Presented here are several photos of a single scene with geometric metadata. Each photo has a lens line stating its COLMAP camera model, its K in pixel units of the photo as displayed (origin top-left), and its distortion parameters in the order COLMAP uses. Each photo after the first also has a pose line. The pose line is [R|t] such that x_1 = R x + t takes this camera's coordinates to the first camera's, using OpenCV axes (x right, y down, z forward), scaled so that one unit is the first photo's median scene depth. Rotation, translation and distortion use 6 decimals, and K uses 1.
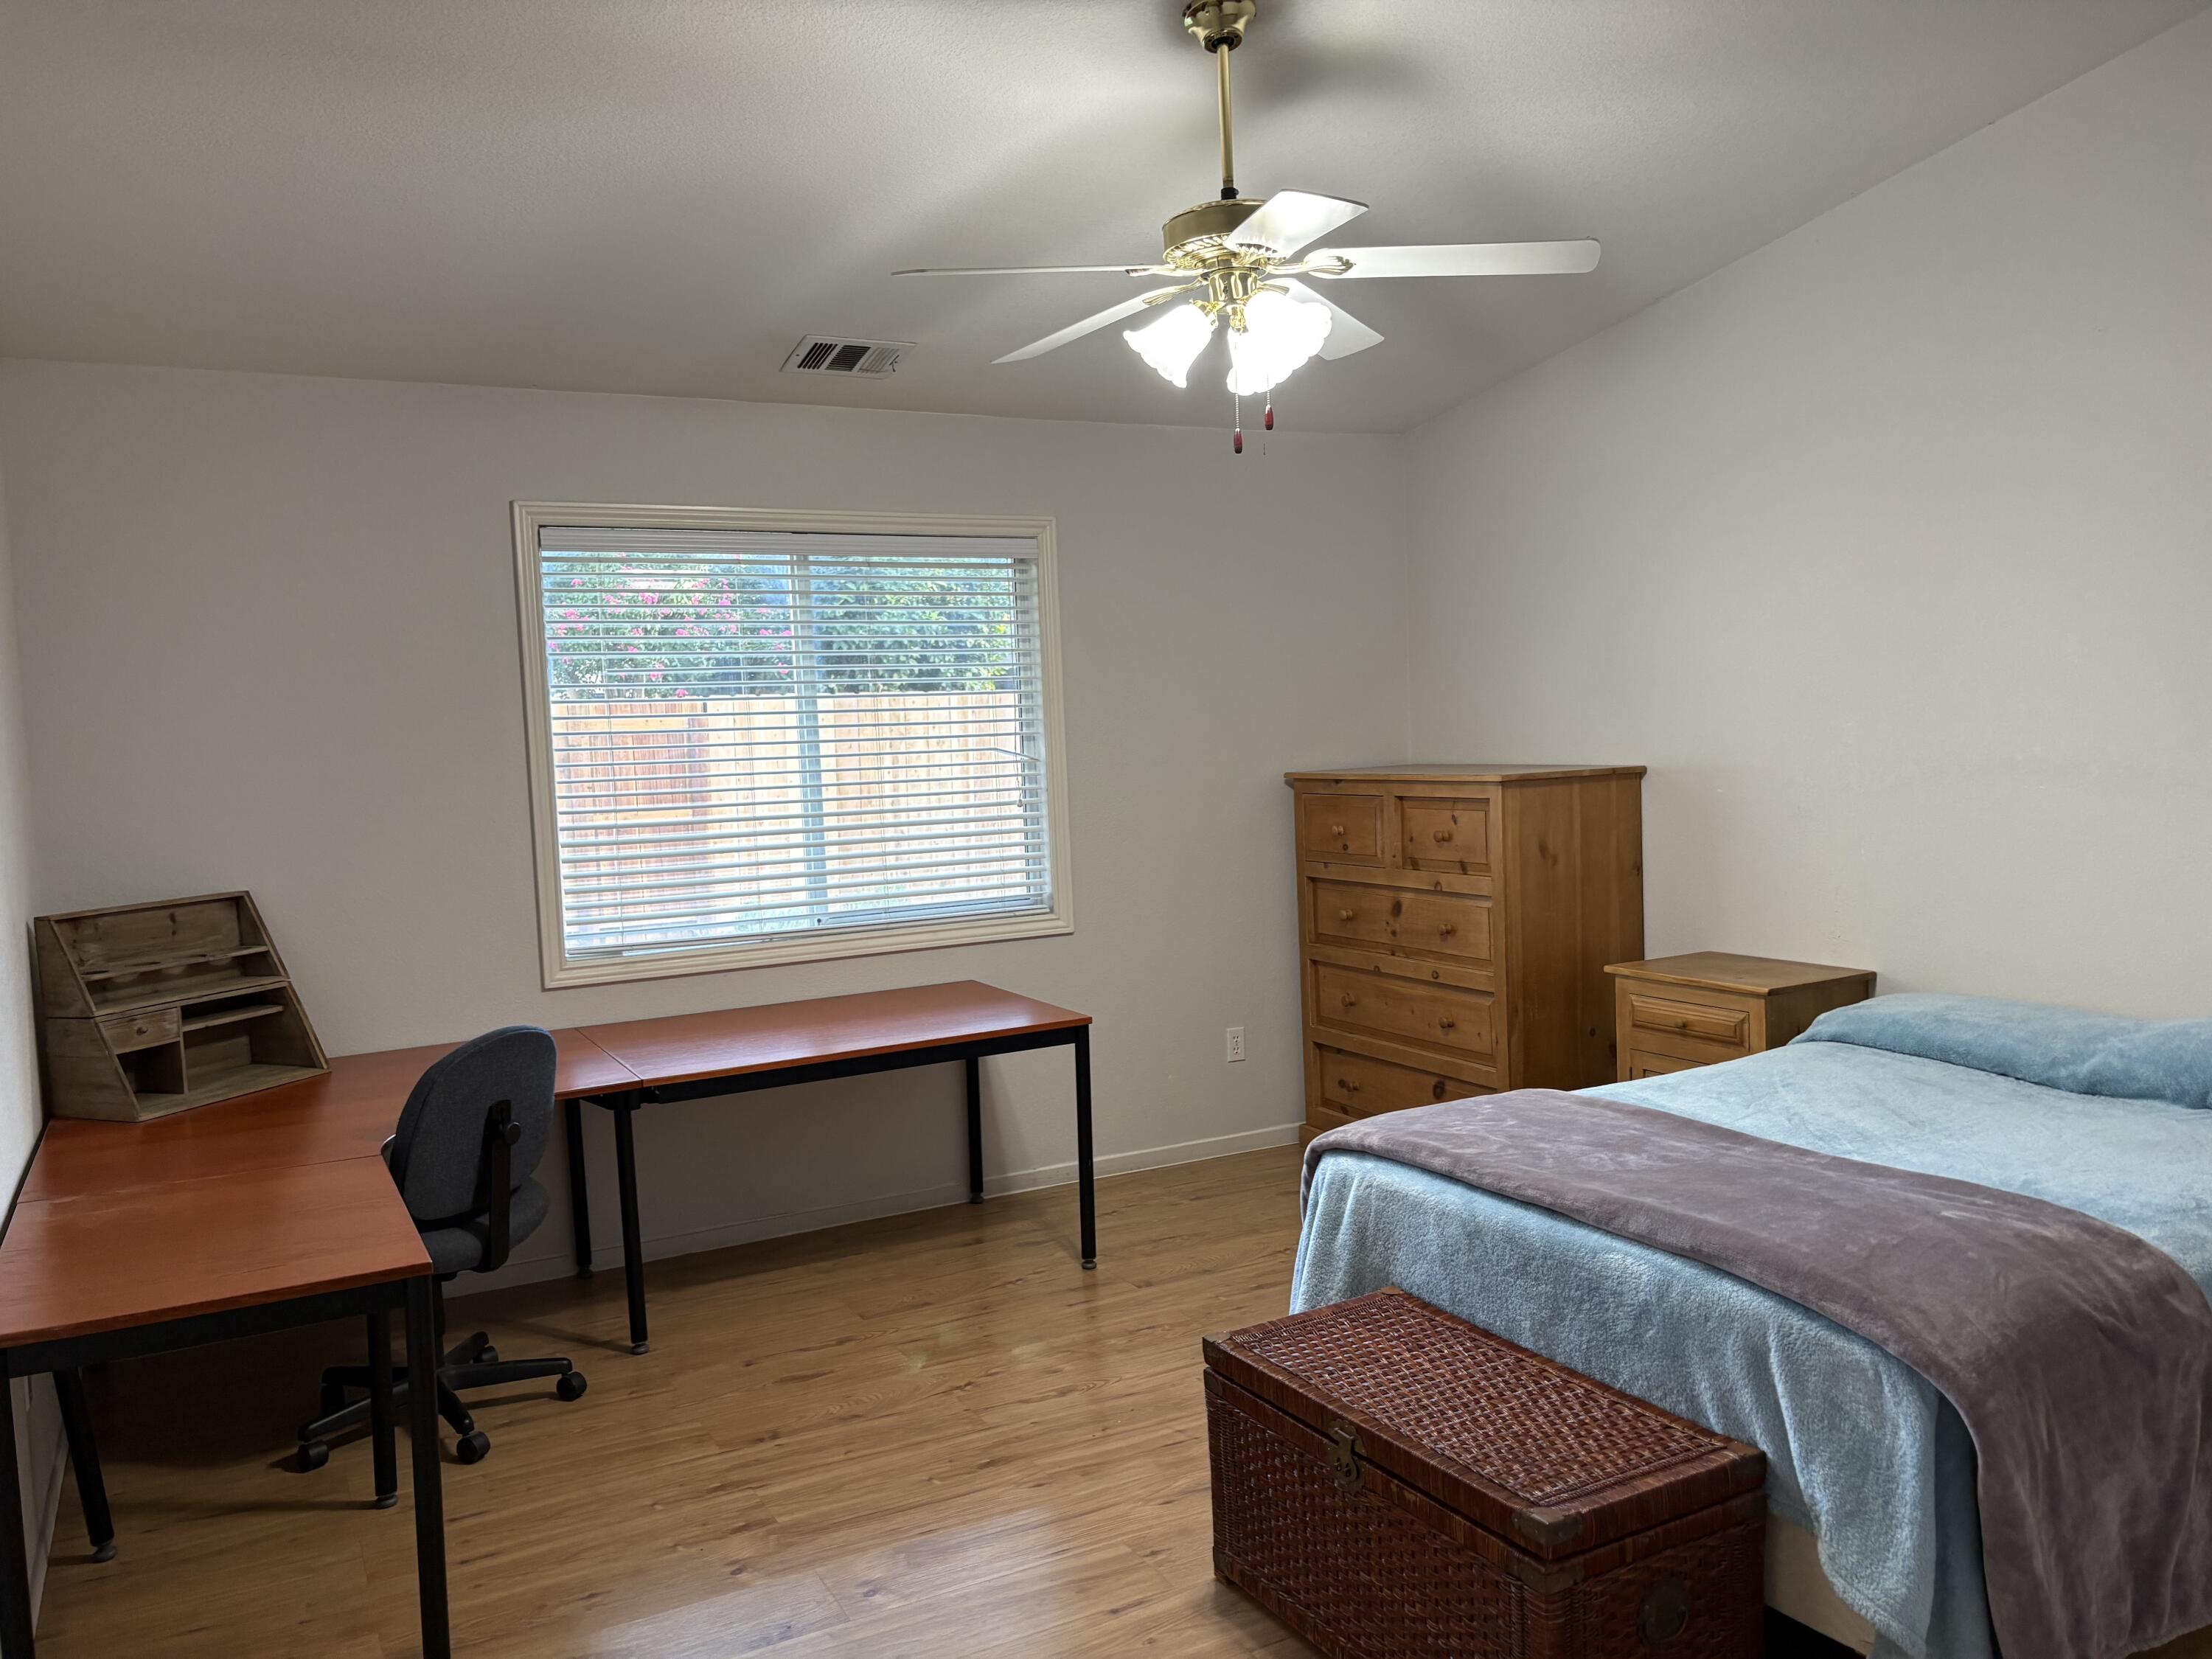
lens RADIAL K [[1672.2, 0, 1092.3], [0, 1672.2, 833.0], [0, 0, 1]] dist [0.028637, -0.024958]
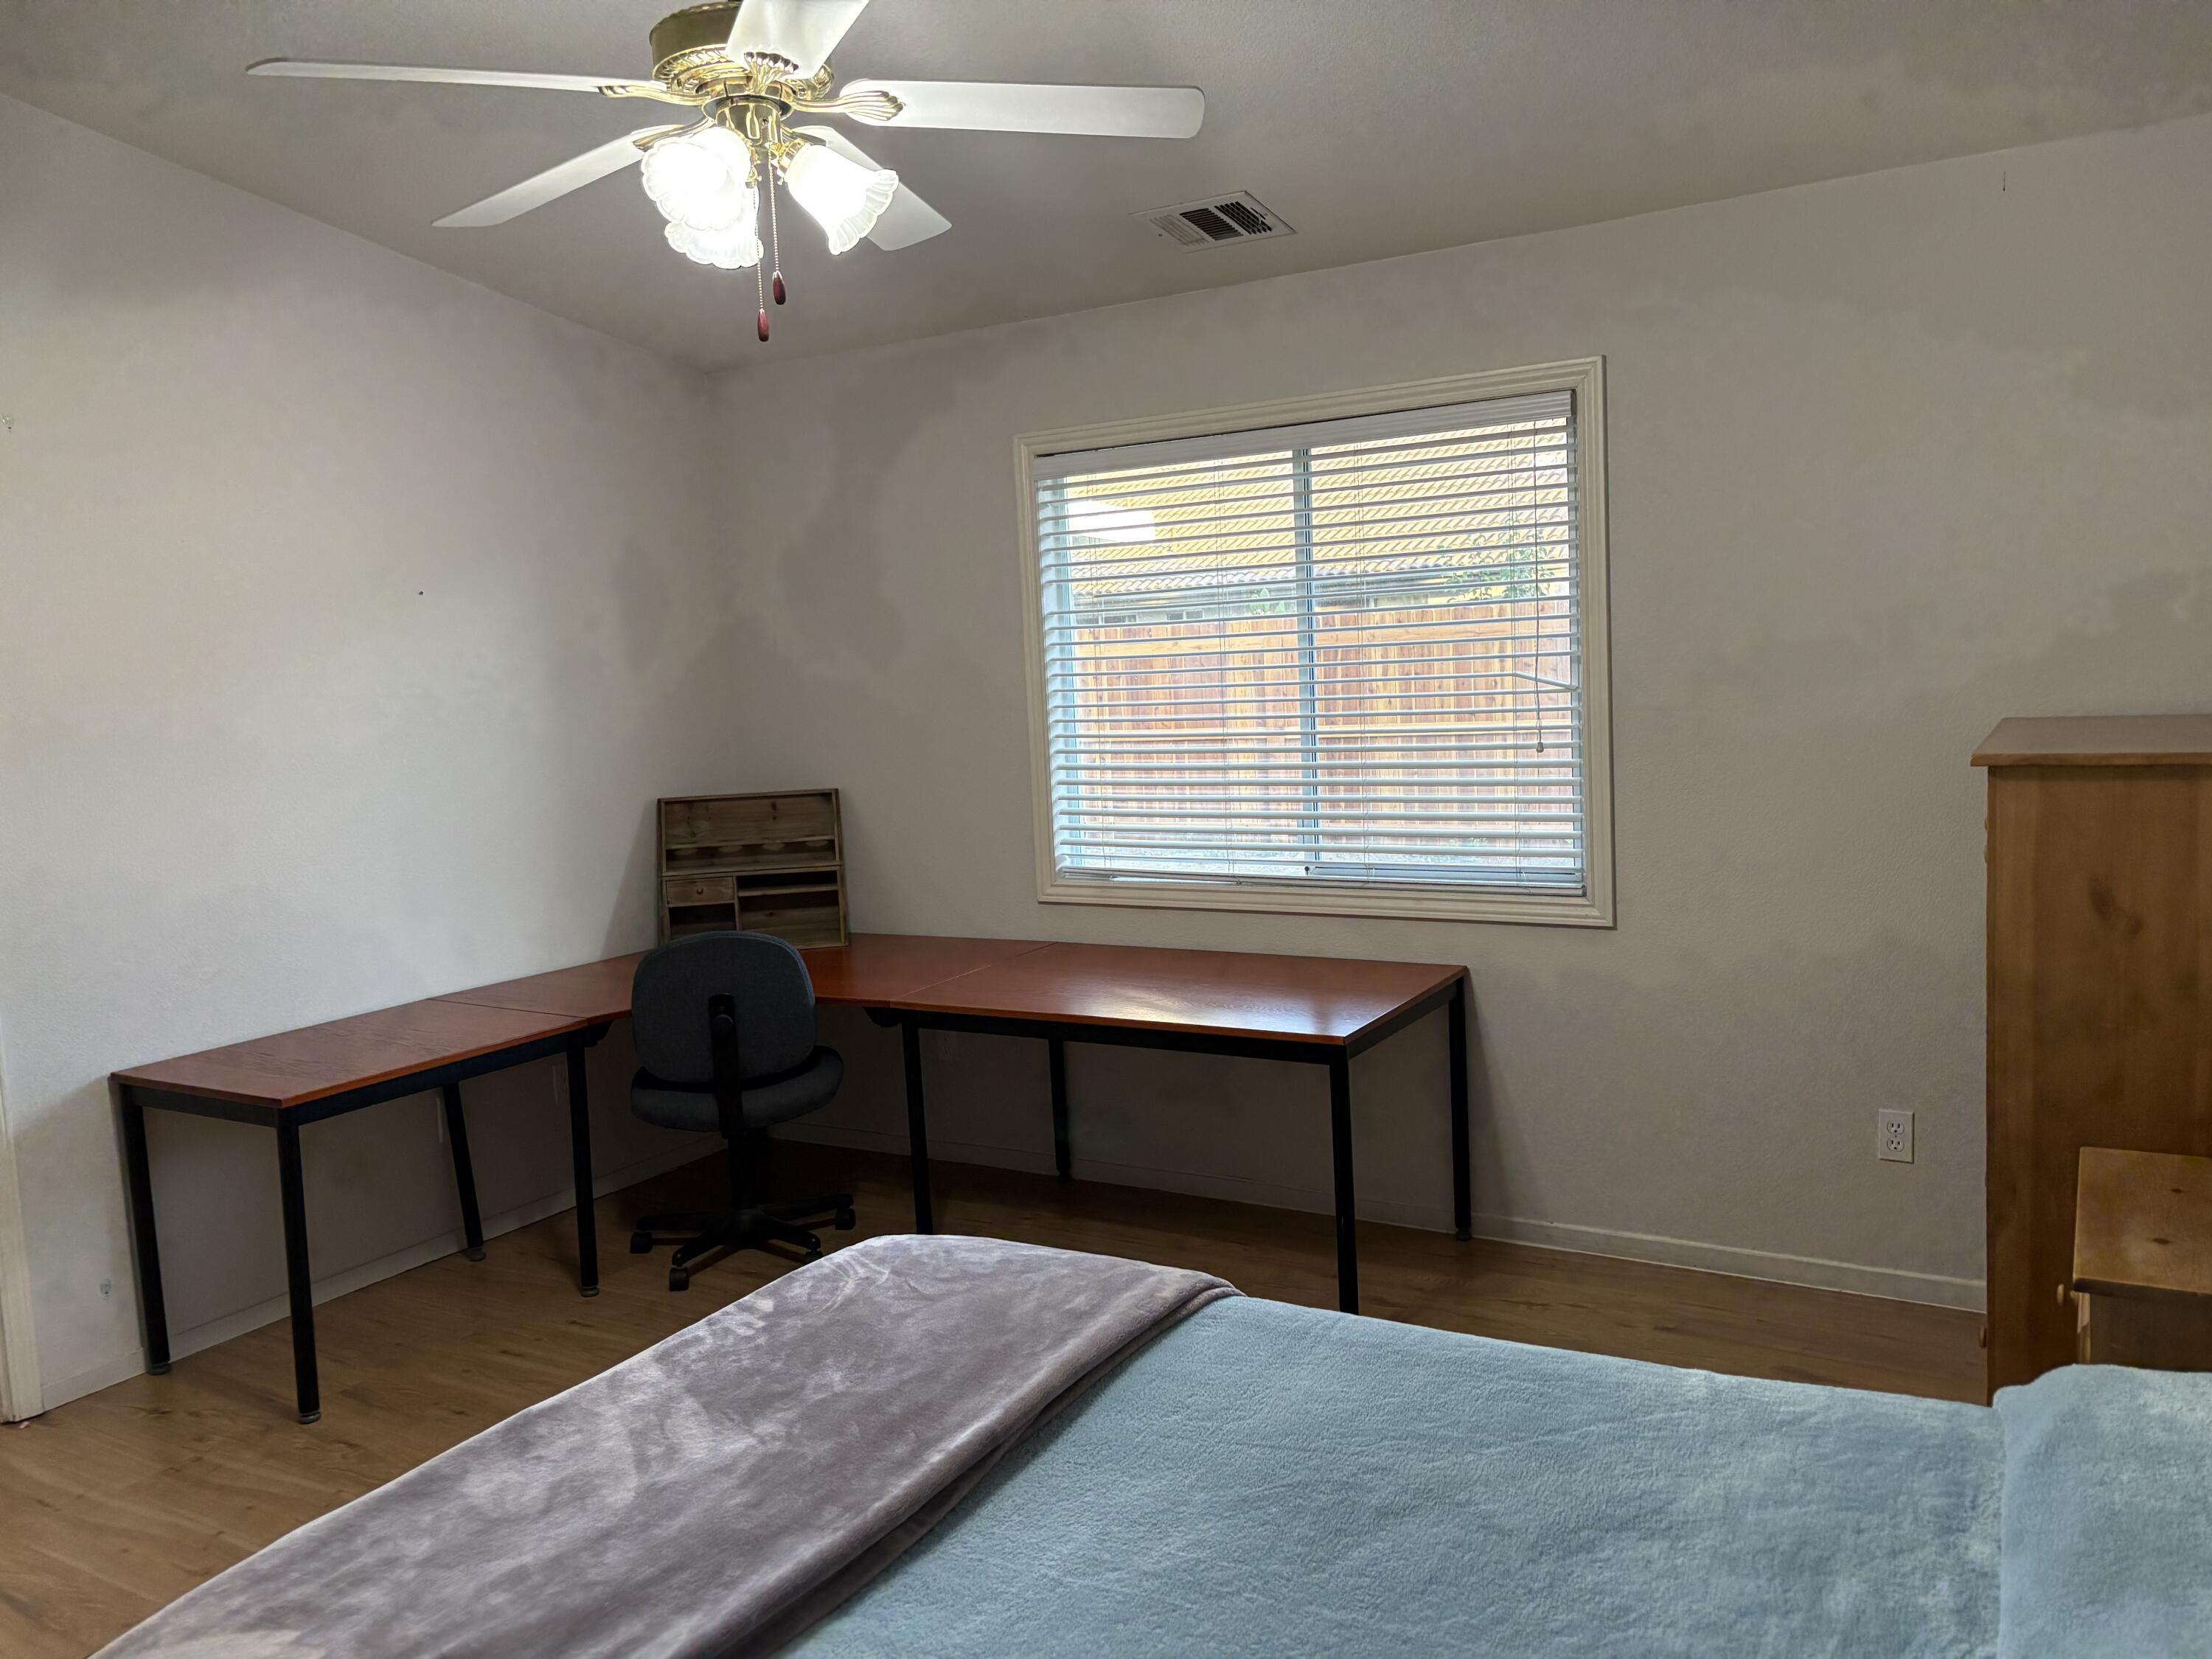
lens RADIAL K [[1672.2, 0, 1102.2], [0, 1672.2, 828.5], [0, 0, 1]] dist [0.028637, -0.024958]
pose [[0.525244, 0.099515, -0.845113, 0.558390], [-0.034321, 0.994808, 0.095812, -0.053214], [0.850259, -0.021319, 0.525932, 0.476448]]
